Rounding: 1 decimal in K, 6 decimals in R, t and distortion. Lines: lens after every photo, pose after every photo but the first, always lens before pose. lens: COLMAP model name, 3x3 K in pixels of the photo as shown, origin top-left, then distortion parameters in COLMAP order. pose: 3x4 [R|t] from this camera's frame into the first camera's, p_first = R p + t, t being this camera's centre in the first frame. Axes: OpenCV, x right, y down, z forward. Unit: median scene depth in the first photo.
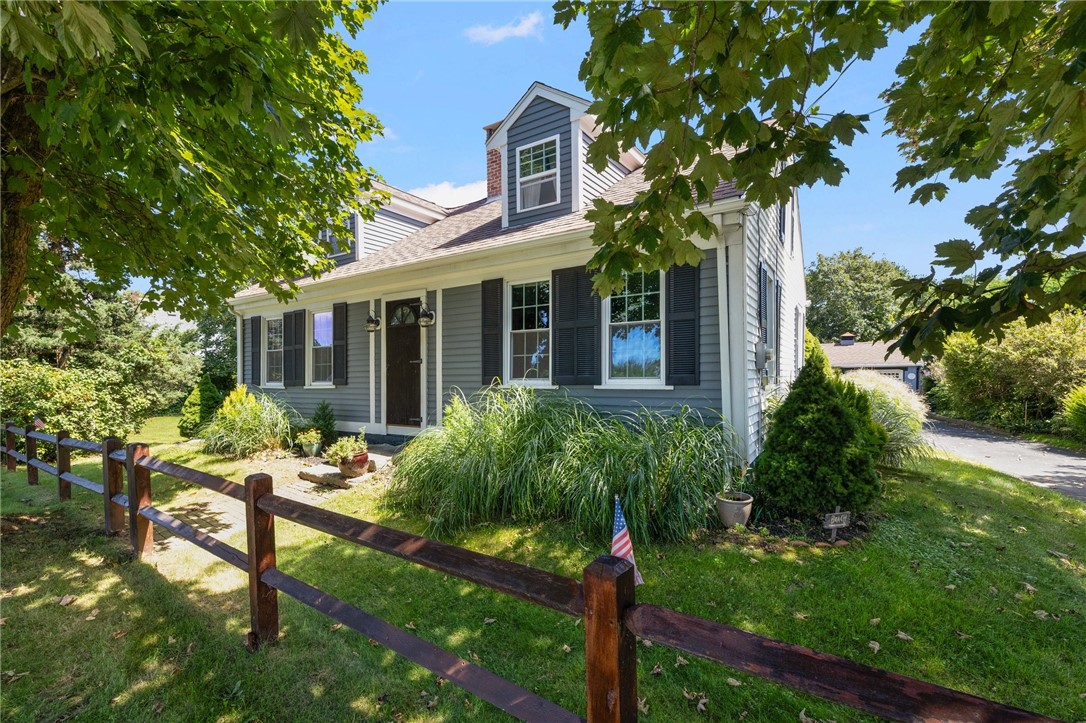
lens RADIAL K [[473.9, 0, 538.3], [0, 473.9, 381.0], [0, 0, 1]] dist [0.000747, 0.000121]
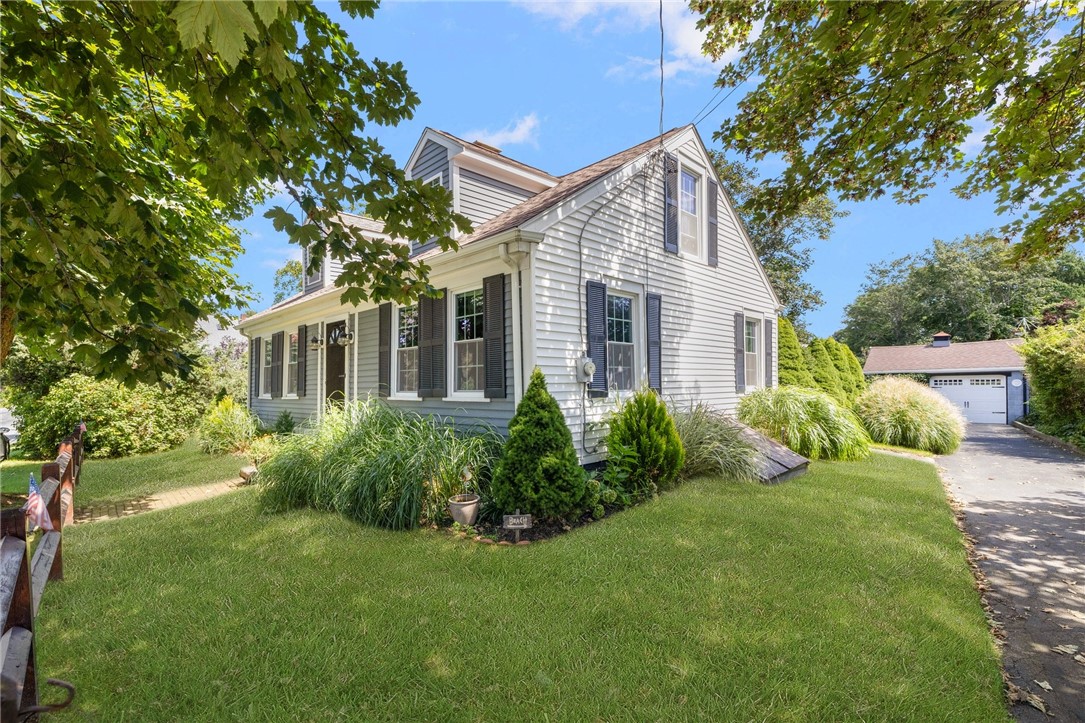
lens RADIAL K [[494.6, 0, 538.8], [0, 494.6, 366.9], [0, 0, 1]] dist [0.003716, 0.000075]
pose [[0.978931, -0.013109, -0.203769, 0.395045], [0.004014, 0.998980, -0.044983, -0.006604], [0.204150, 0.043218, 0.977985, -0.058526]]
